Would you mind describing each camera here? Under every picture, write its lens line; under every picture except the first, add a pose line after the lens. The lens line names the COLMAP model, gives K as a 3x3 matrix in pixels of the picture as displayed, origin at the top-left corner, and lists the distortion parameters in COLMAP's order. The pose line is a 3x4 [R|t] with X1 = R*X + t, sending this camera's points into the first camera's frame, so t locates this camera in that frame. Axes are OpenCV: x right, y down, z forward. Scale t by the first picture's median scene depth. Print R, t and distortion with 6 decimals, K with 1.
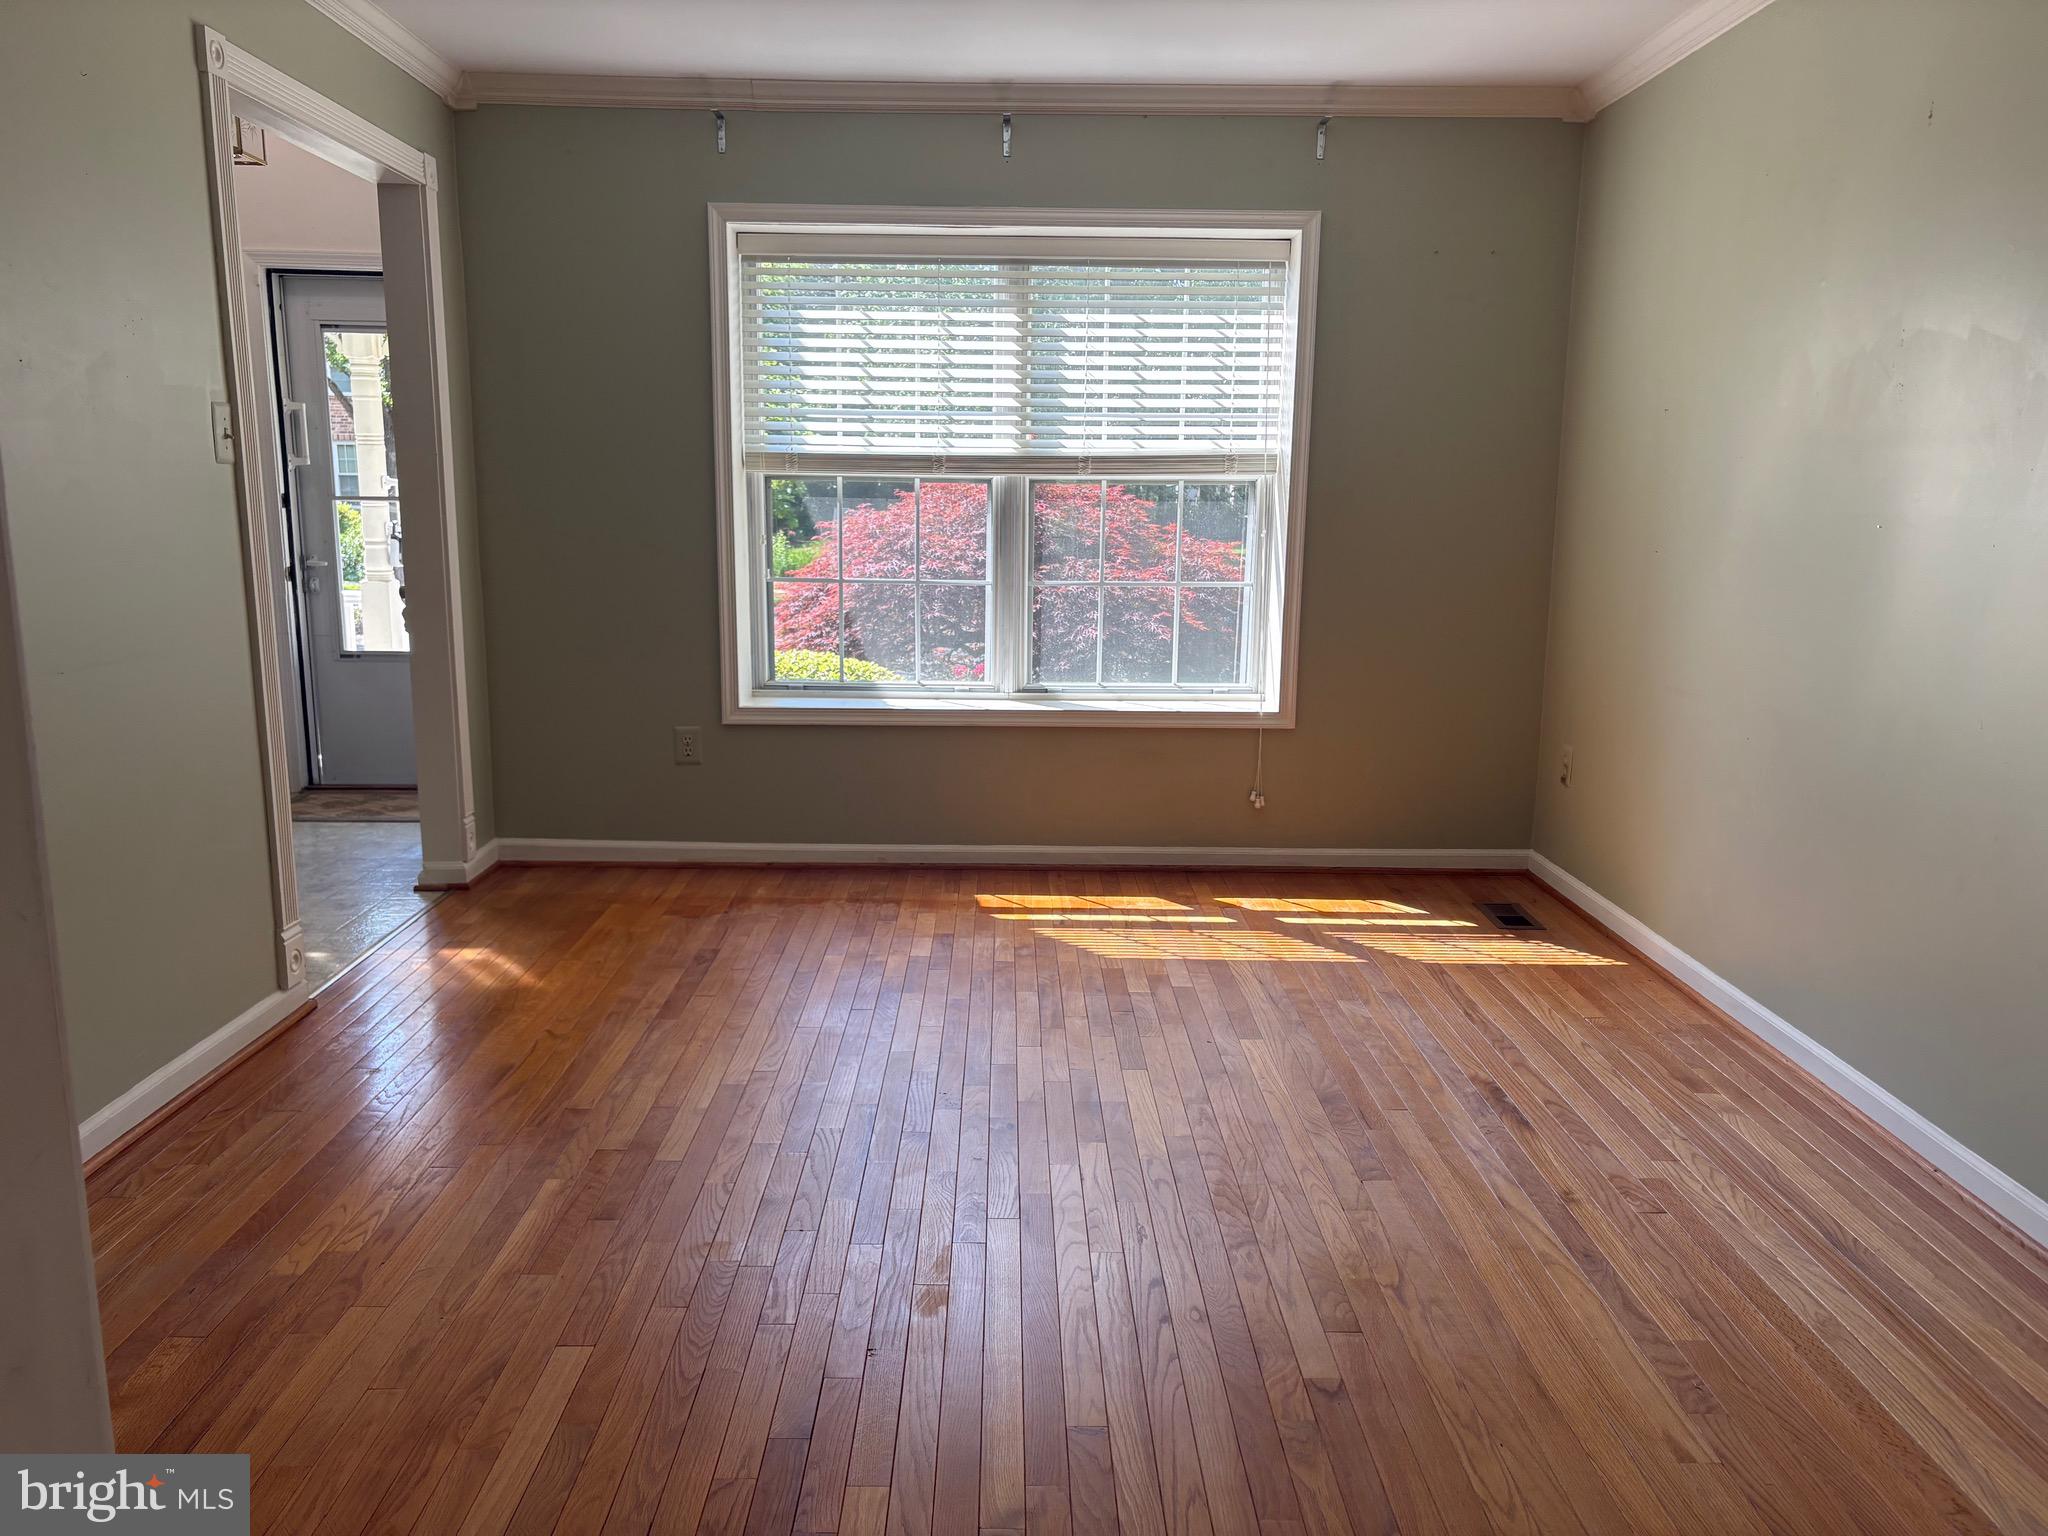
lens RADIAL K [[1543.8, 0, 1024.0], [0, 1543.8, 768.0], [0, 0, 1]] dist [0.155374, -0.162389]
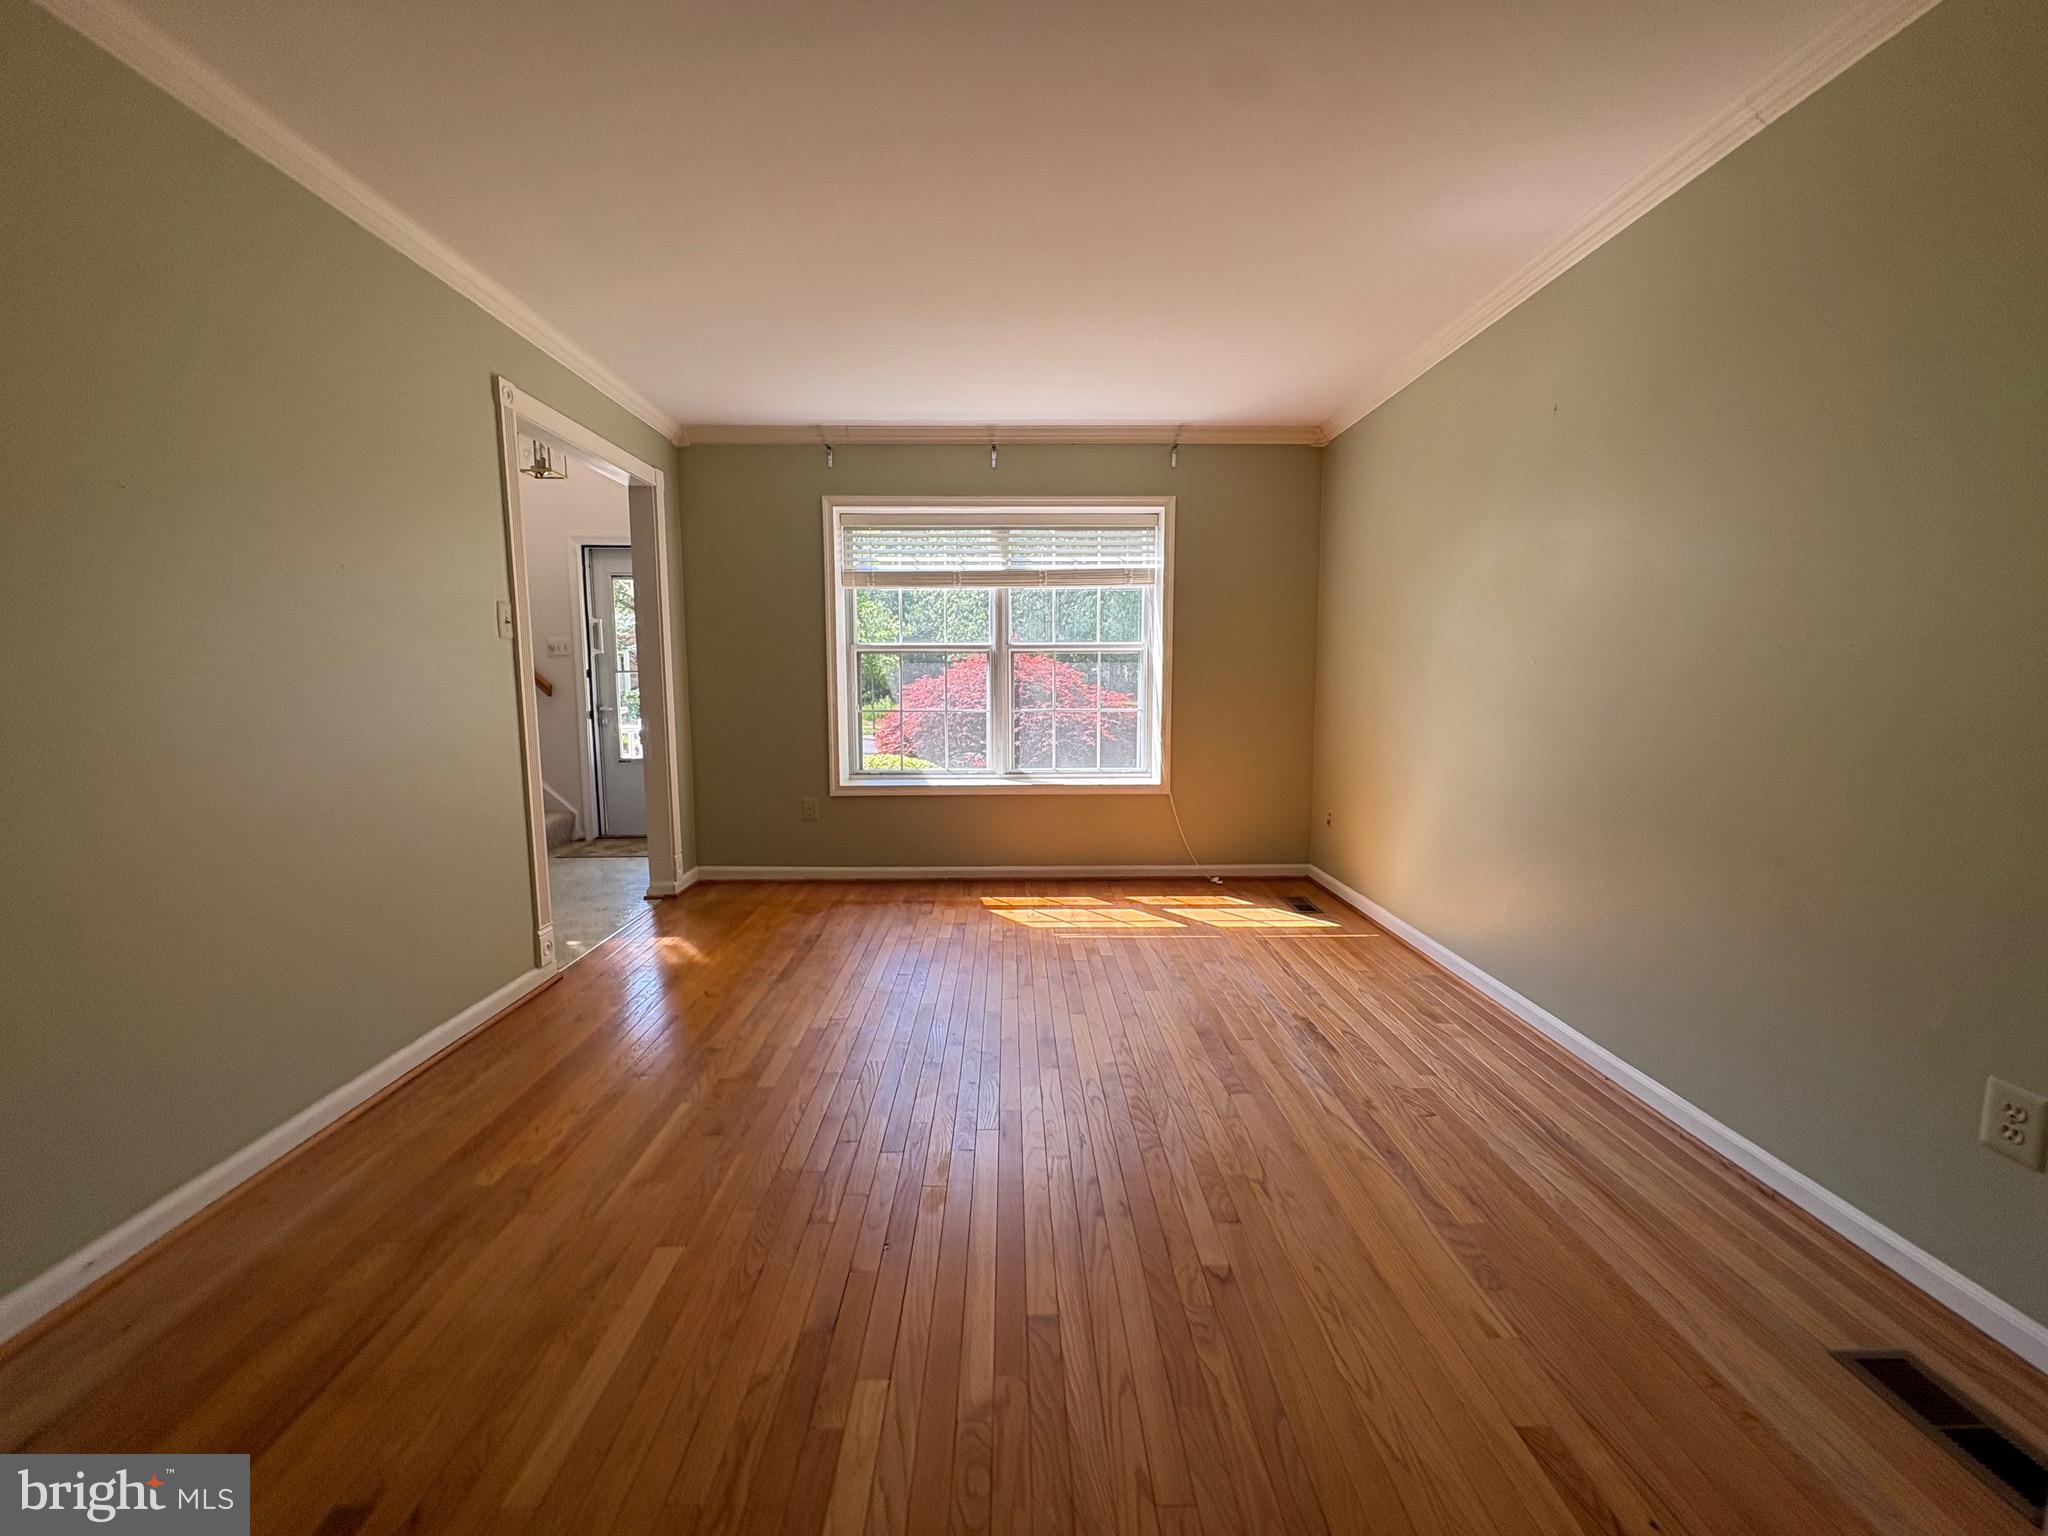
lens RADIAL K [[811.5, 0, 1024.0], [0, 811.5, 768.0], [0, 0, 1]] dist [0.031176, 0.000097]
pose [[0.999878, -0.014694, 0.005355, 0.017571], [0.015003, 0.997895, -0.063094, -0.000269], [-0.004417, 0.063166, 0.997993, 0.178953]]
